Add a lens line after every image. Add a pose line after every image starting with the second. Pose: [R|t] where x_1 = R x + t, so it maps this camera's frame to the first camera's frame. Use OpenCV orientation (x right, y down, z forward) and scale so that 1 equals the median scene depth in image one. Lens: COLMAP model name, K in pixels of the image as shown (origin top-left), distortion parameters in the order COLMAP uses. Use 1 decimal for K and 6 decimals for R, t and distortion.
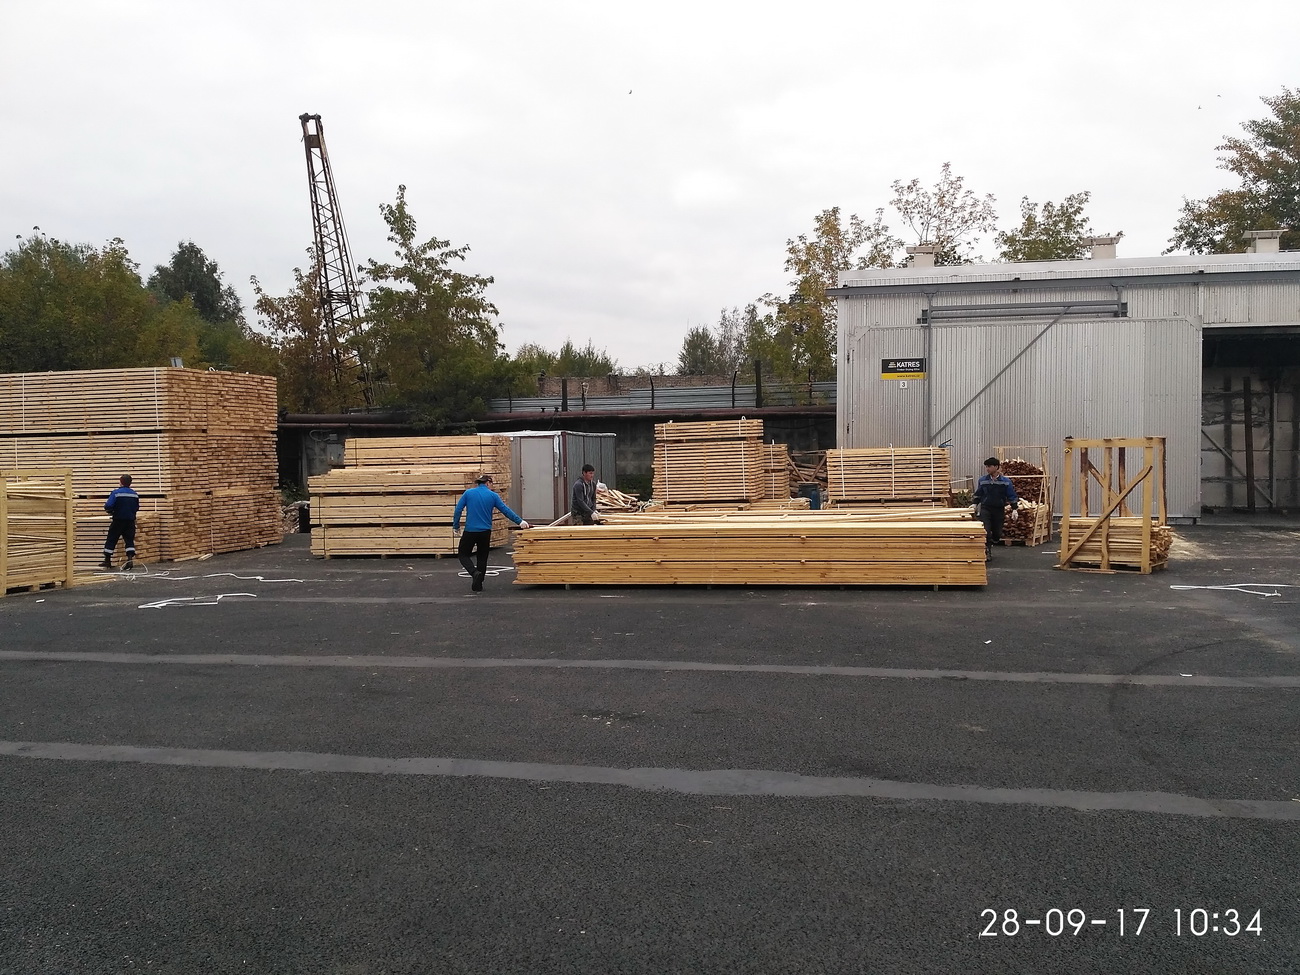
lens RADIAL K [[1151.8, 0, 646.1], [0, 1151.8, 481.5], [0, 0, 1]] dist [0.110672, -0.220651]
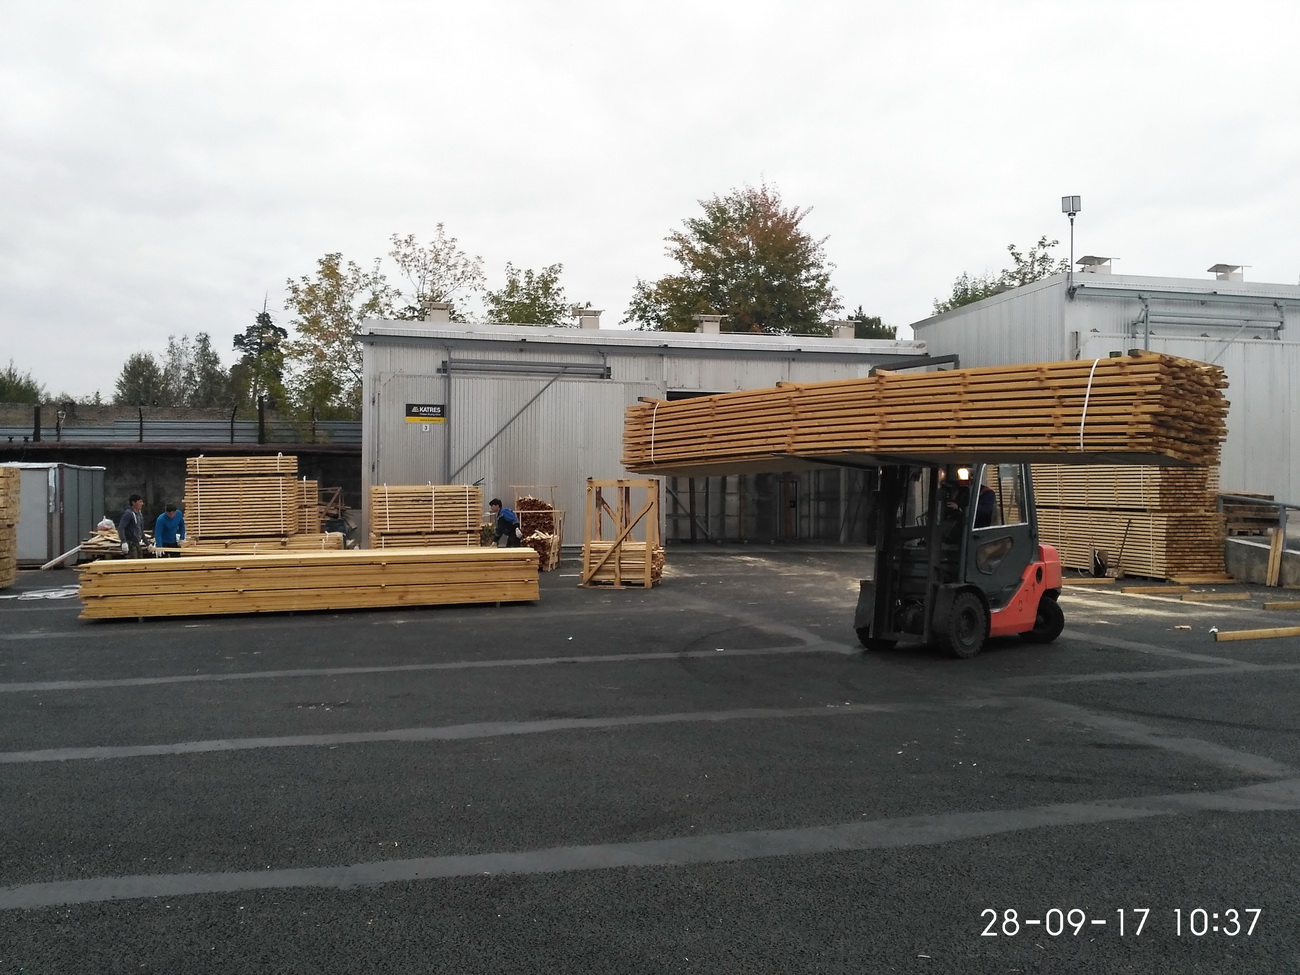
lens RADIAL K [[1151.8, 0, 653.6], [0, 1151.8, 484.0], [0, 0, 1]] dist [0.110672, -0.220651]
pose [[0.891494, 0.012882, 0.452850, -0.089973], [0.001801, 0.999487, -0.031979, 0.004949], [-0.453029, 0.029325, 0.891013, -0.074258]]
